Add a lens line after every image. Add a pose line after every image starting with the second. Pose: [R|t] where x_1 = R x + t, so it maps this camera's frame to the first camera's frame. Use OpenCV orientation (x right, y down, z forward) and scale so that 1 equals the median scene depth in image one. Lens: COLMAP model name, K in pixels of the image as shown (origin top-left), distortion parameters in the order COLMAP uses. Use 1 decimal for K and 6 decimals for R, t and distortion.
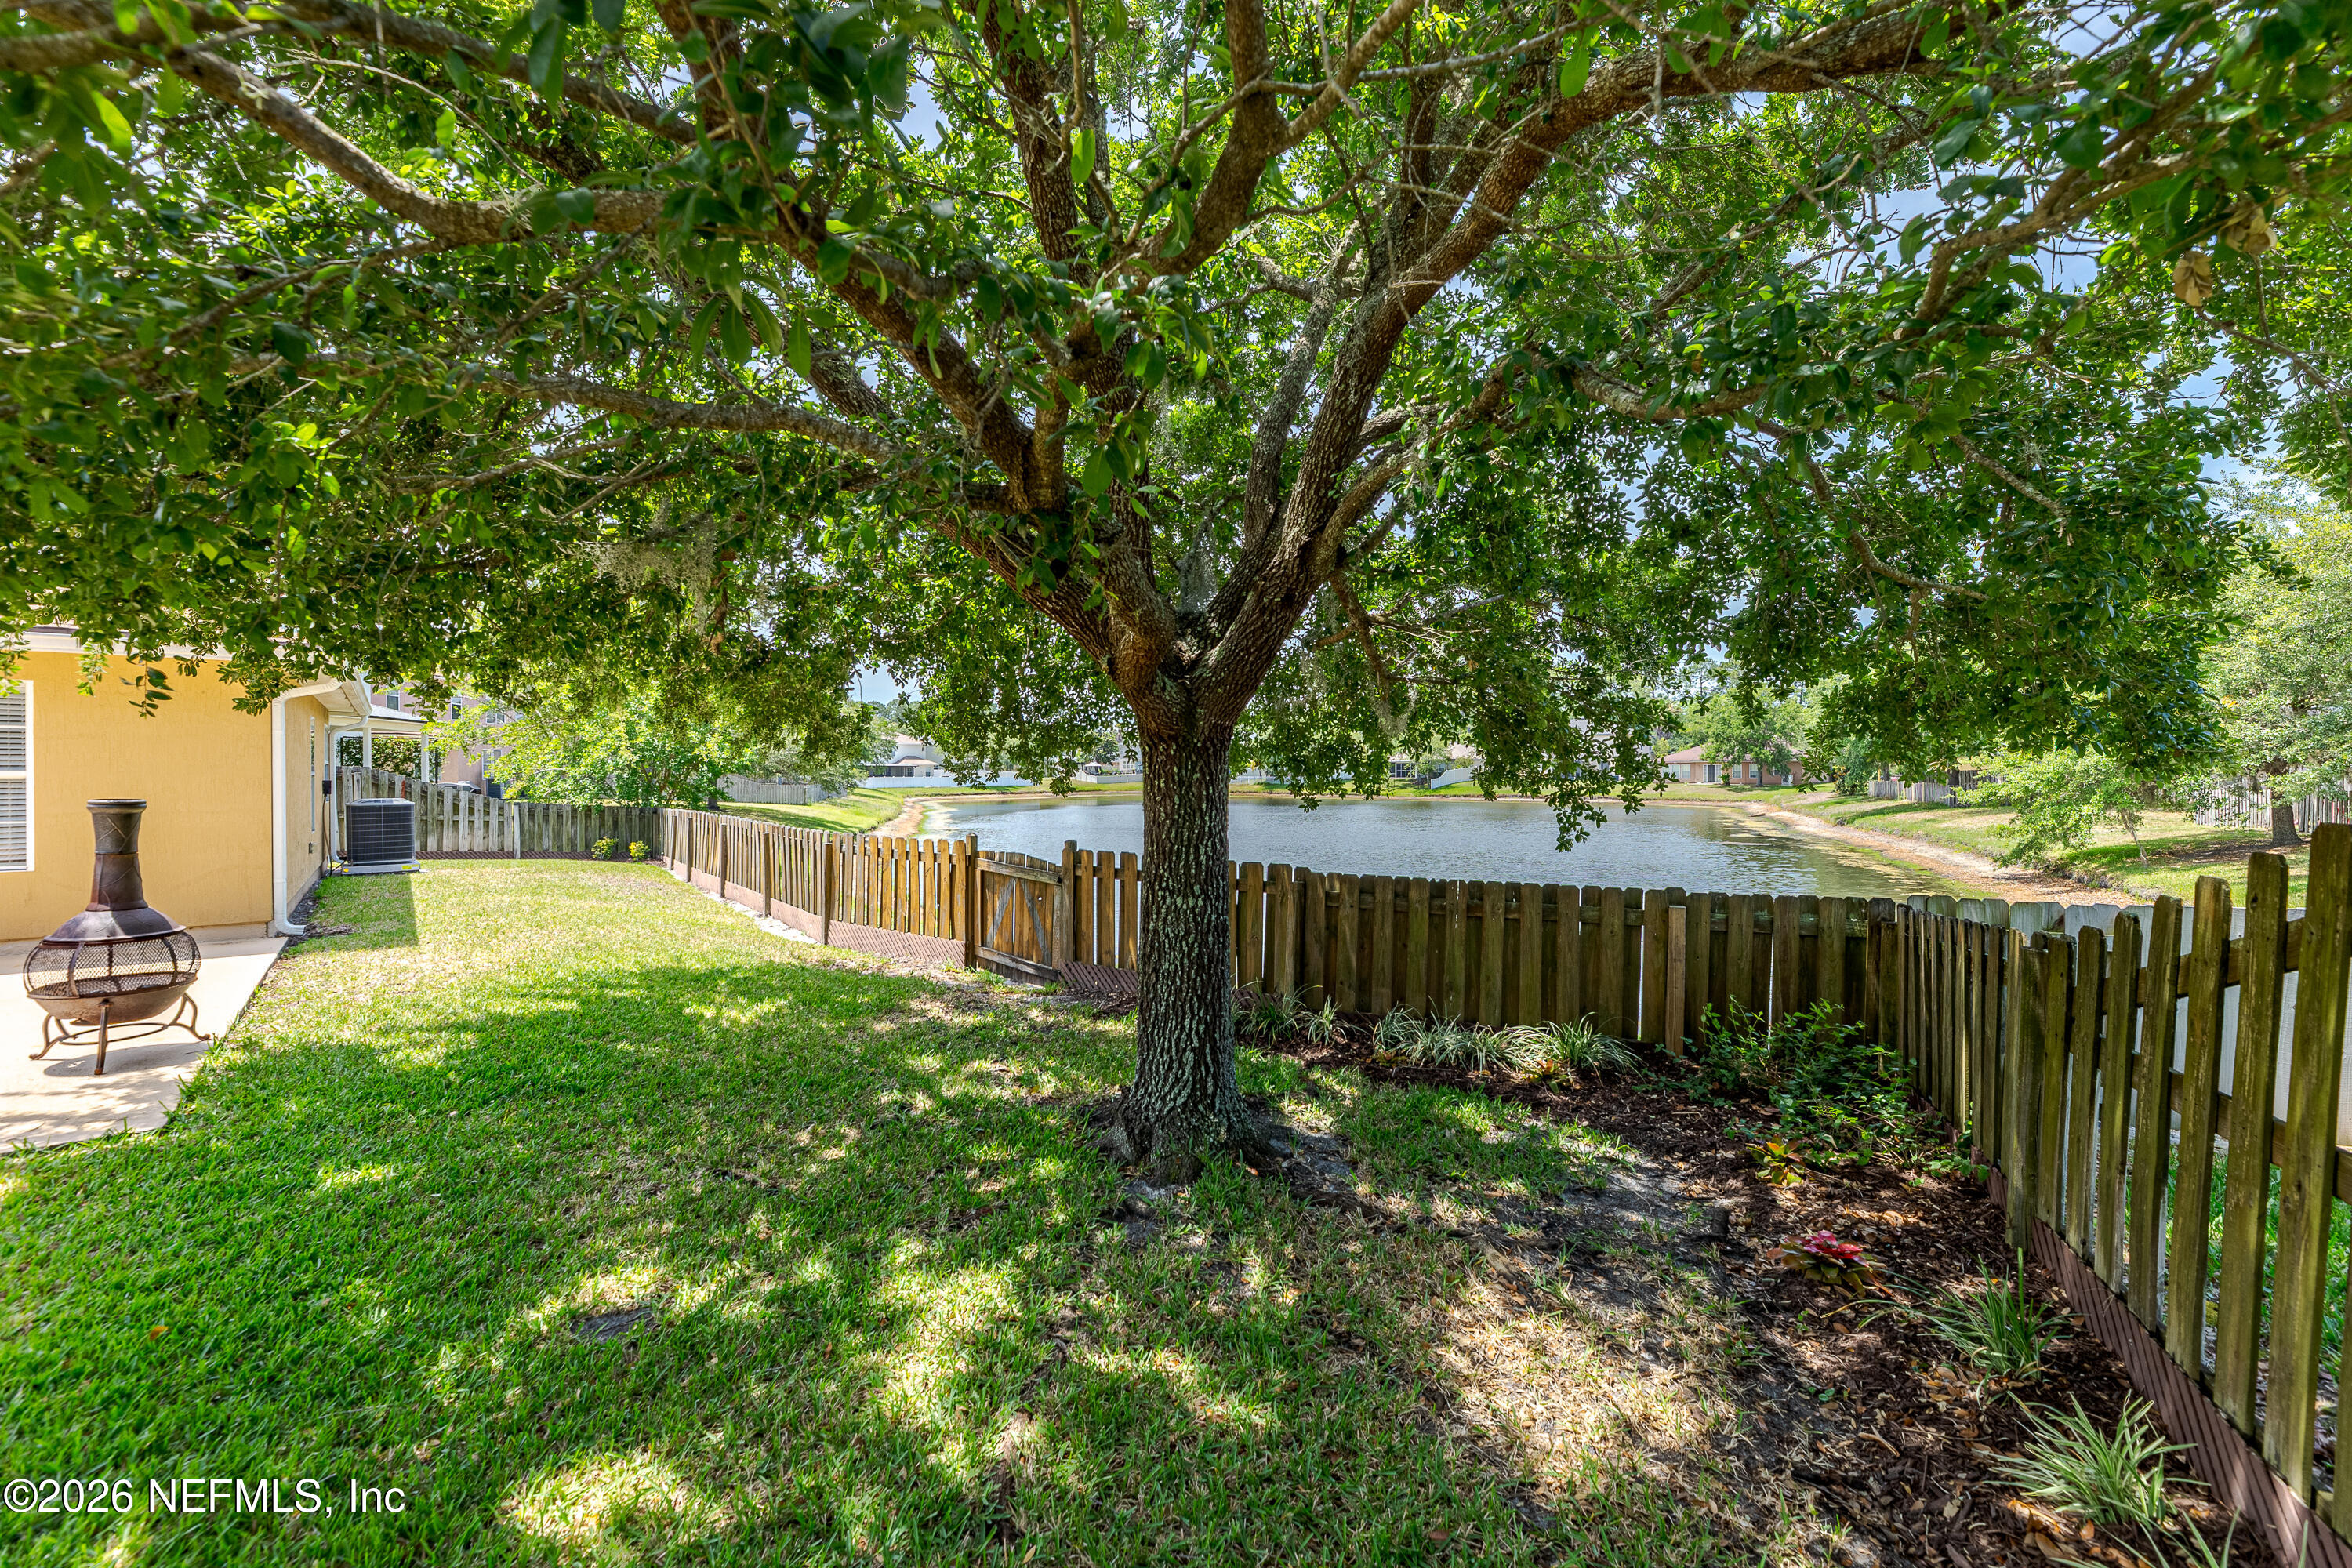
lens RADIAL K [[968.1, 0, 1179.7], [0, 968.1, 788.9], [0, 0, 1]] dist [0.001633, 0.000019]
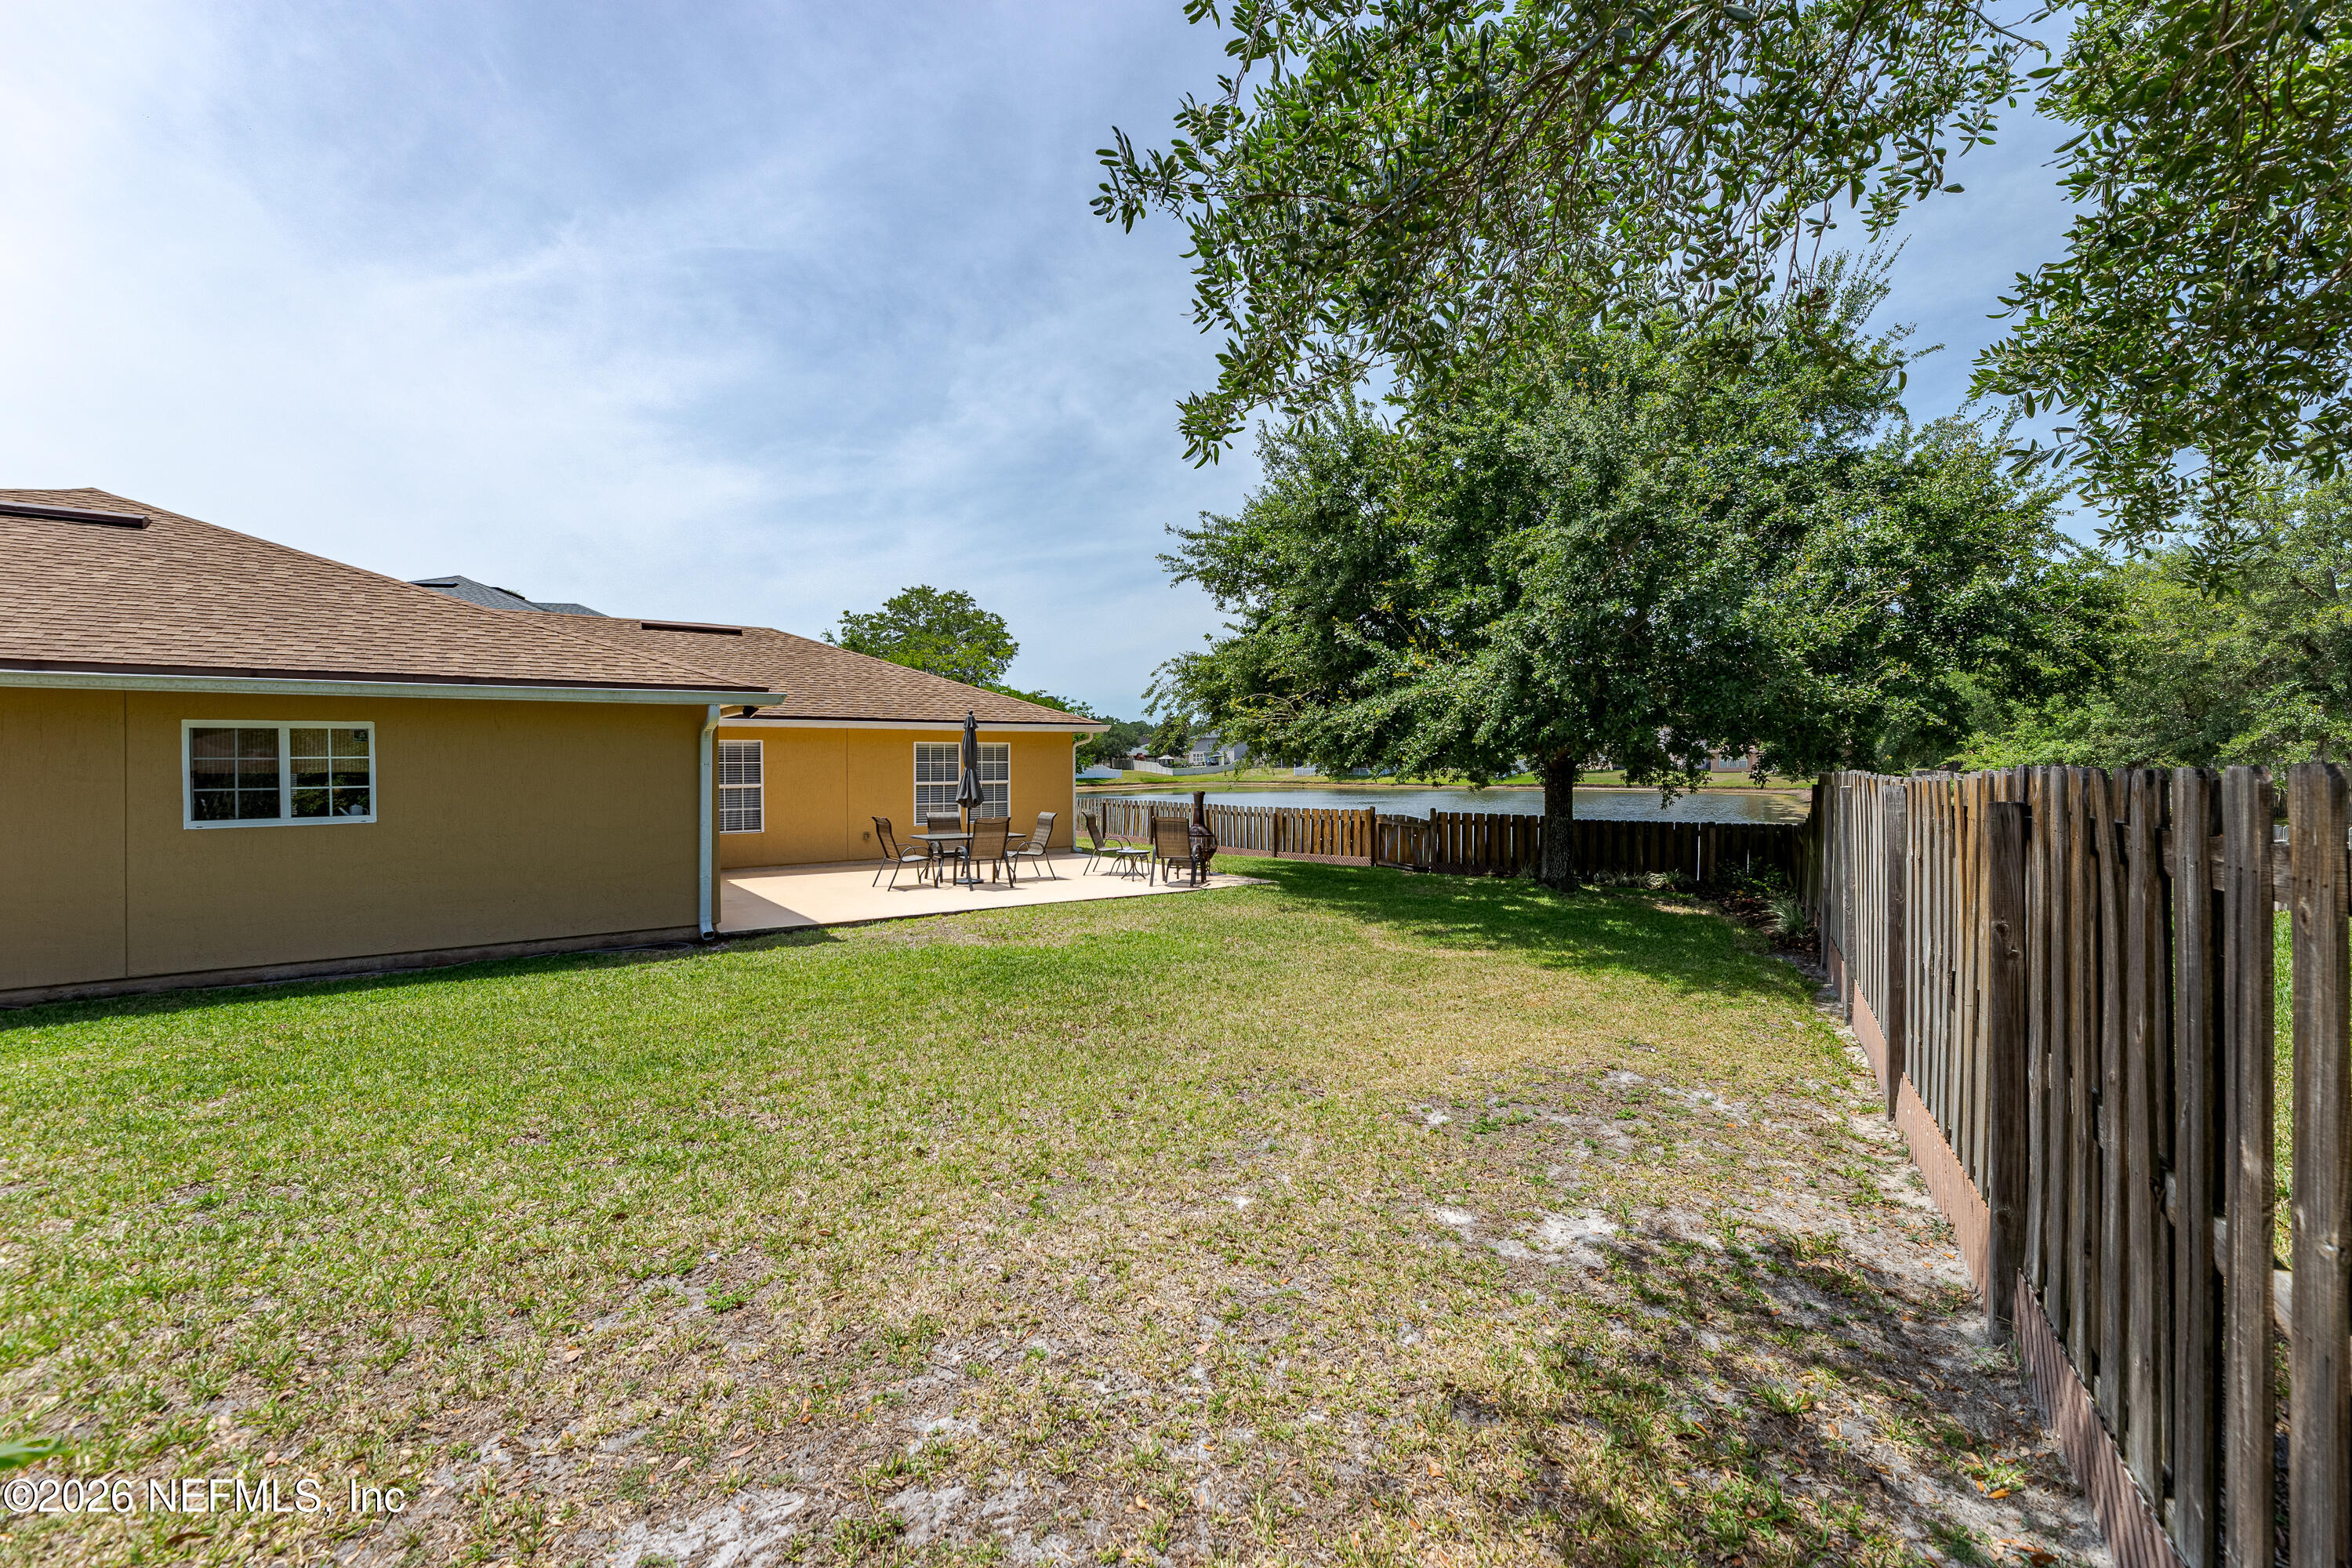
lens RADIAL K [[982.6, 0, 1180.1], [0, 982.6, 780.9], [0, 0, 1]] dist [0.001600, -0.000063]
pose [[0.999109, -0.007026, -0.041623, -0.552763], [0.007083, 0.999974, 0.001218, -0.014502], [0.041614, -0.001512, 0.999133, -1.166755]]
